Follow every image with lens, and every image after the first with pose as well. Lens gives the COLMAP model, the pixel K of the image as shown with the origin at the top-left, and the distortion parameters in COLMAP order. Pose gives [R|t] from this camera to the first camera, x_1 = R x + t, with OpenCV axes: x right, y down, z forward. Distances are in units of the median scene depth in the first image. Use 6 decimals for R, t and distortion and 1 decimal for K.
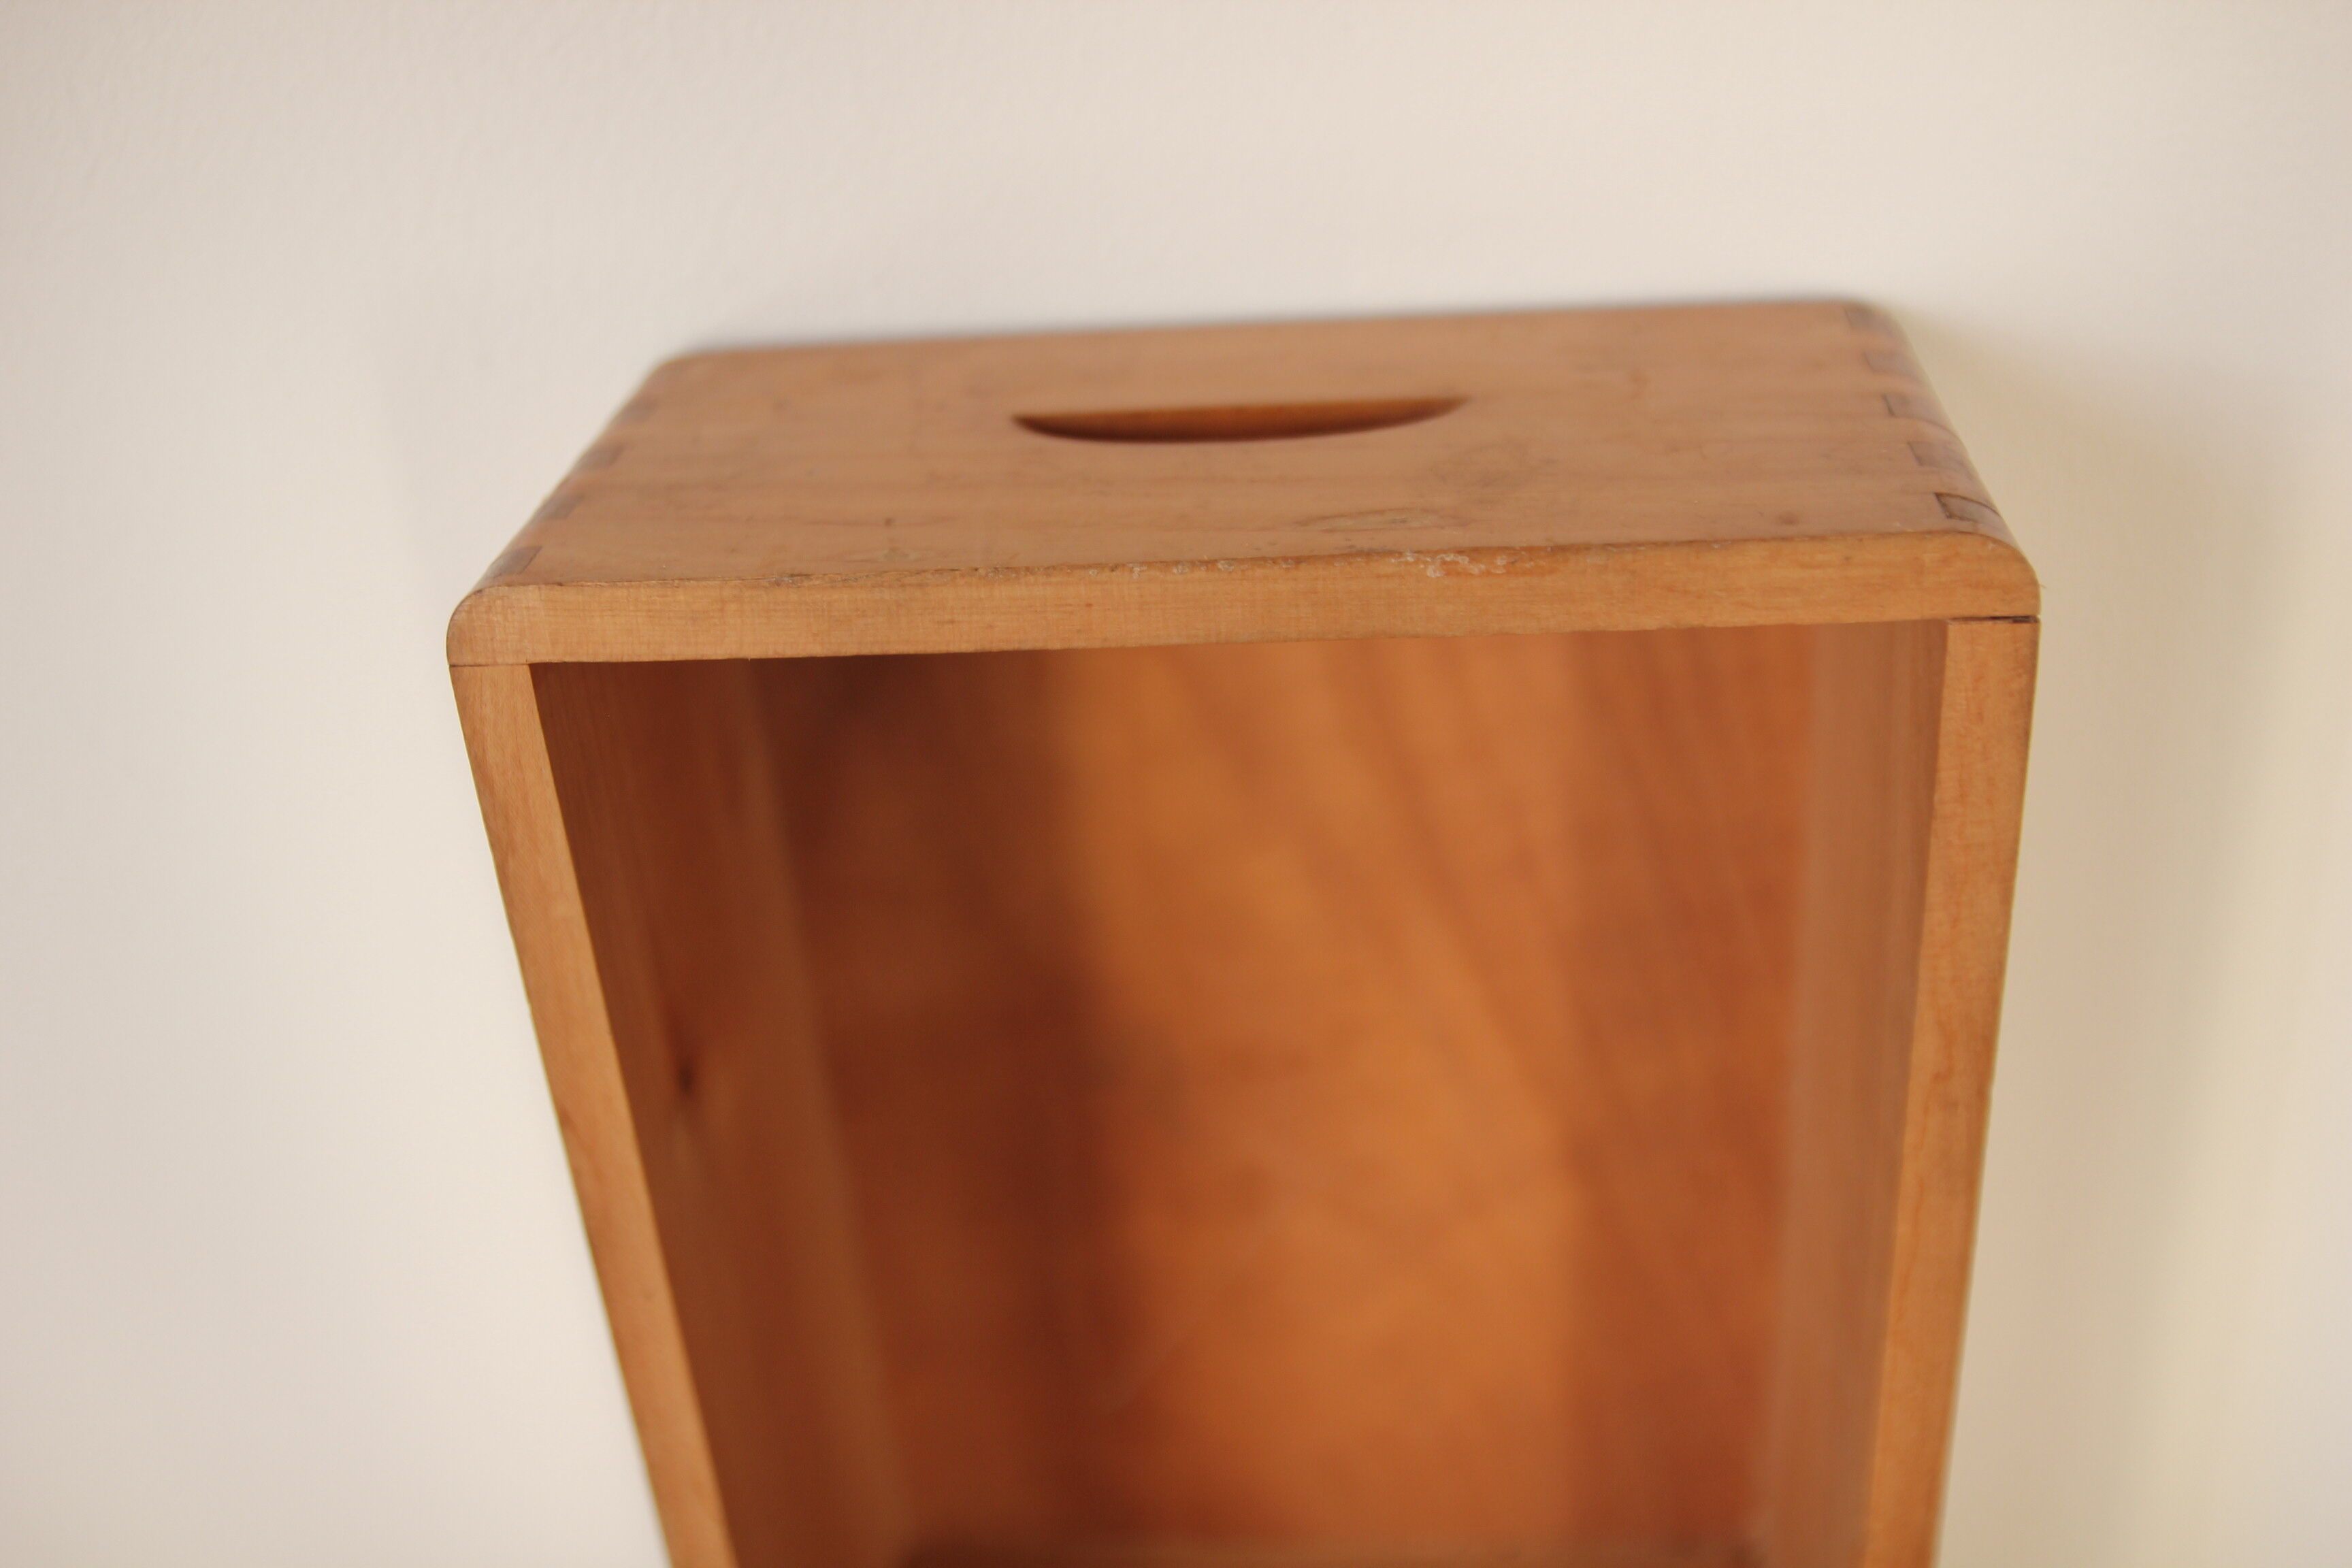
lens RADIAL K [[2547.5, 0, 1176.0], [0, 2547.5, 784.0], [0, 0, 1]] dist [-0.143502, 0.214232]
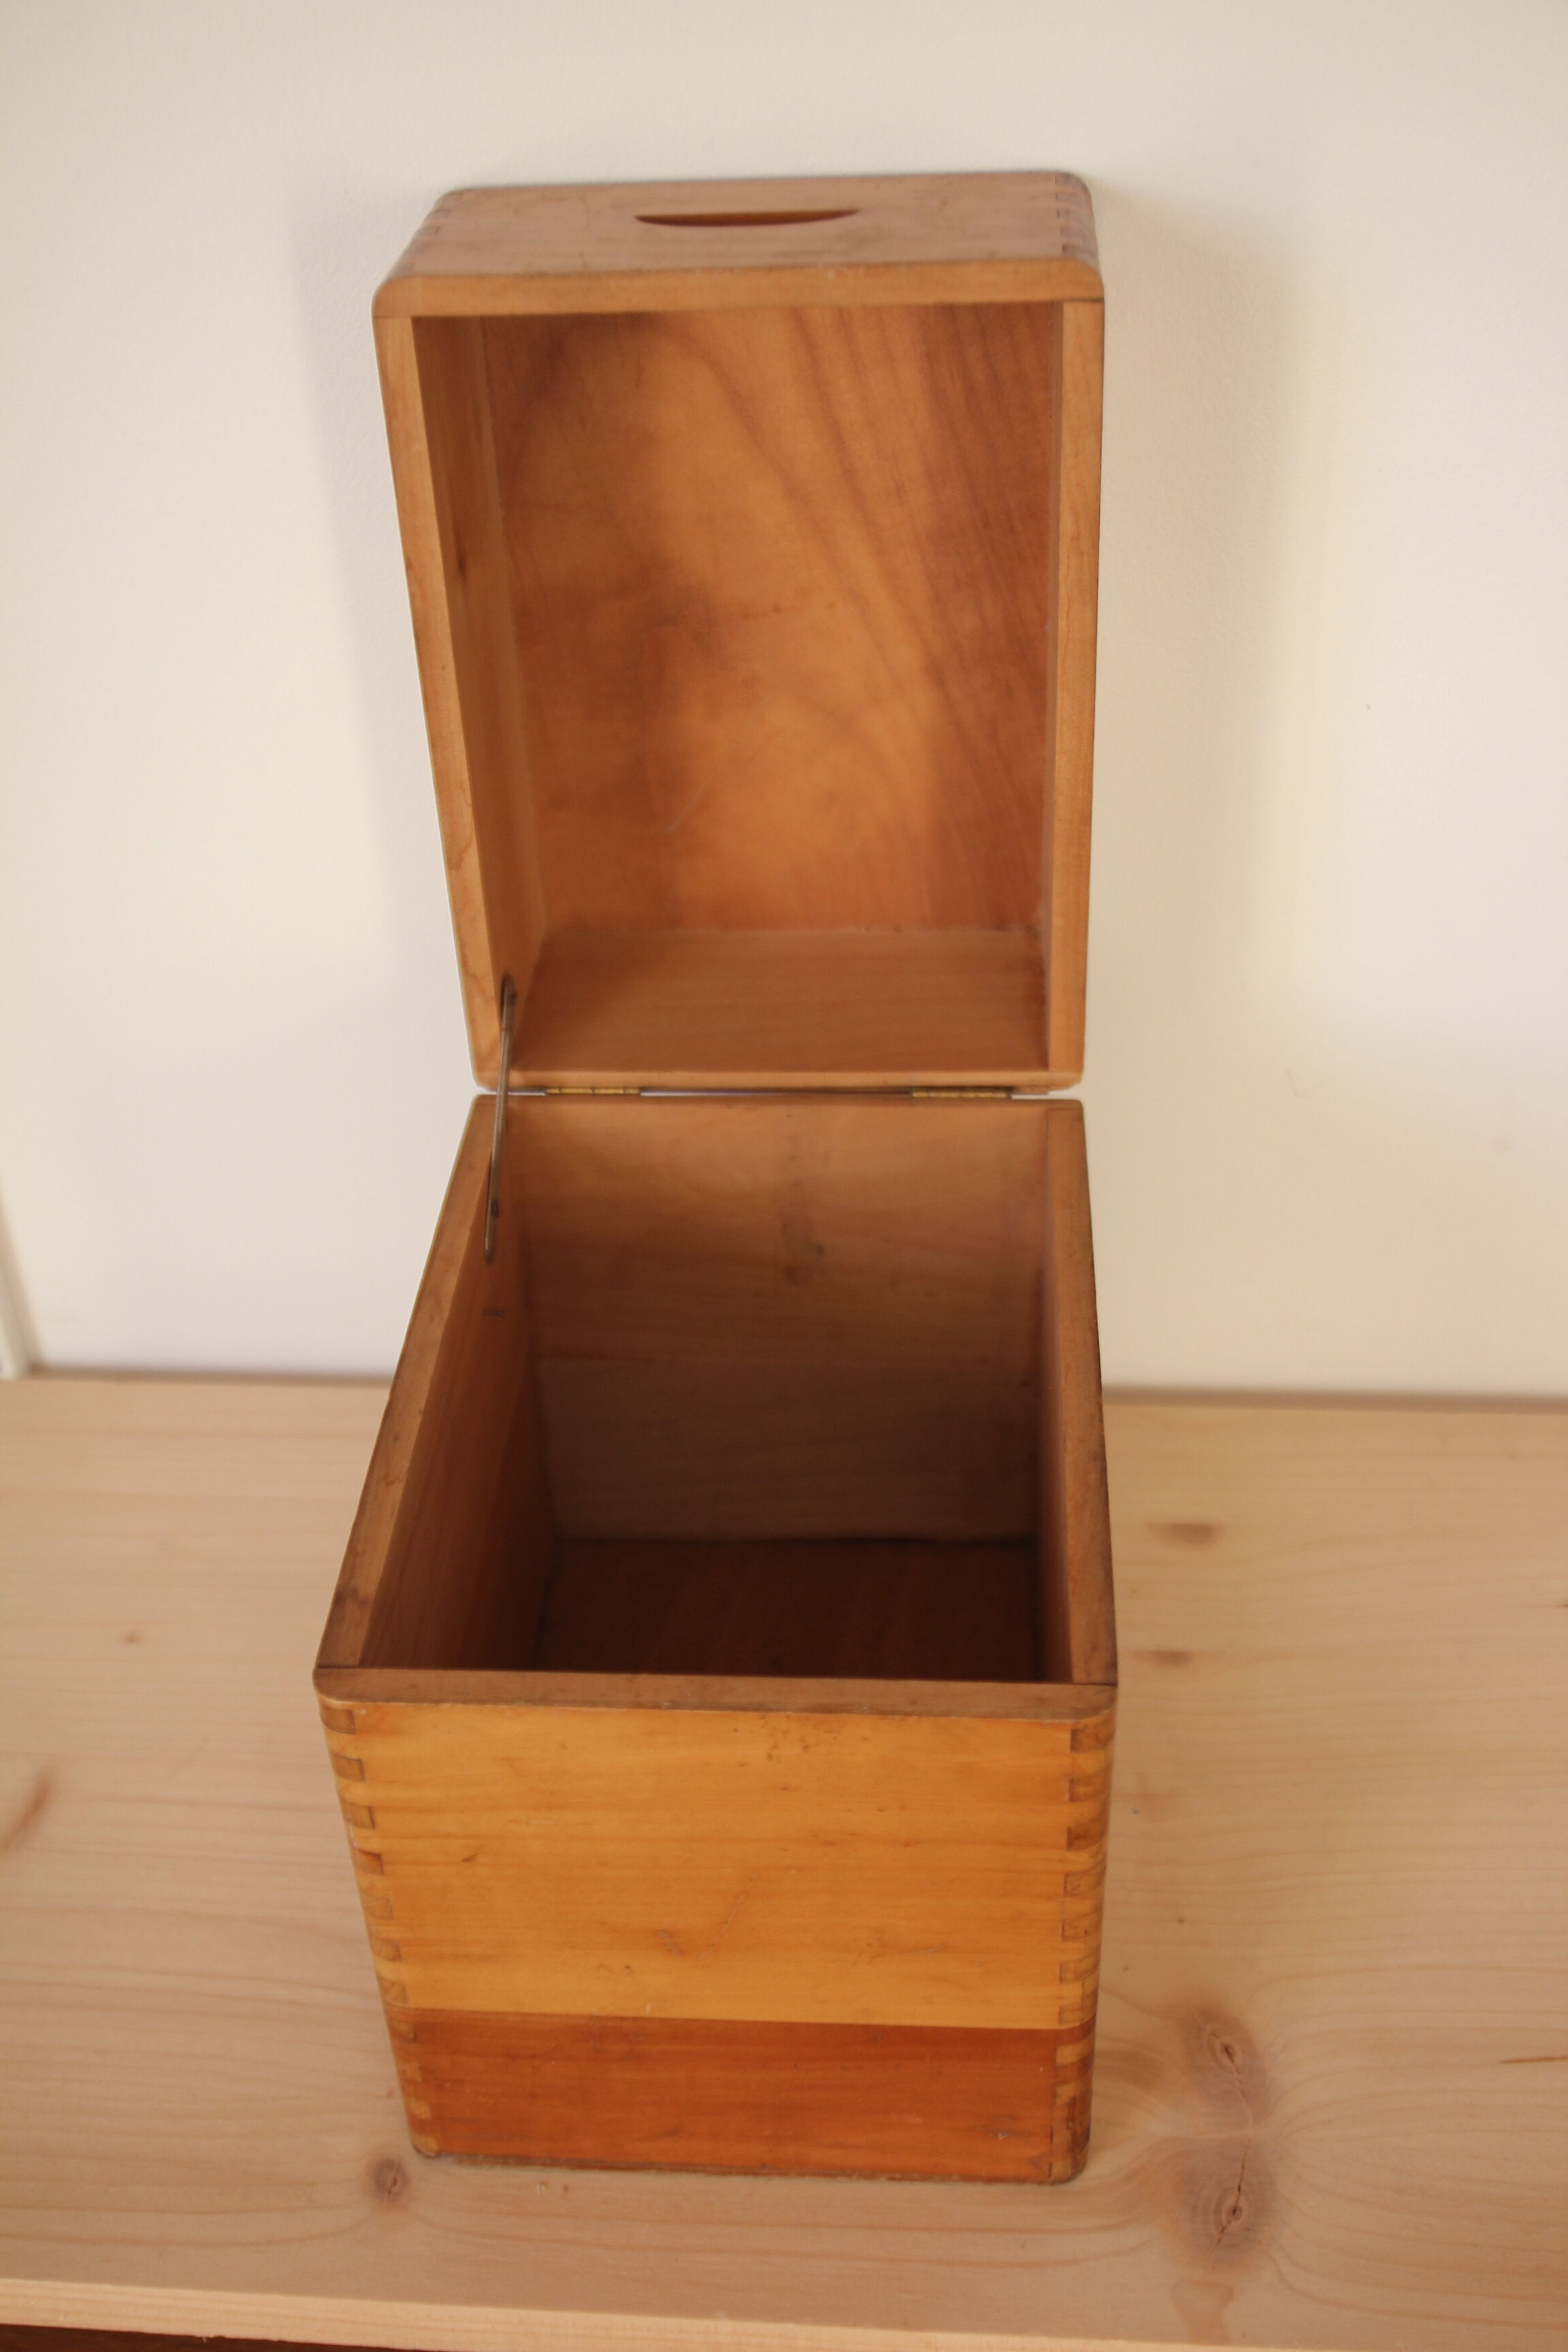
lens RADIAL K [[2547.5, 0, 784.0], [0, 2547.5, 1176.0], [0, 0, 1]] dist [-0.143502, 0.214232]
pose [[0.999390, 0.013547, 0.032187, -0.000213], [-0.017777, 0.990687, 0.134990, 0.352864], [-0.030059, -0.135480, 0.990324, -1.119580]]
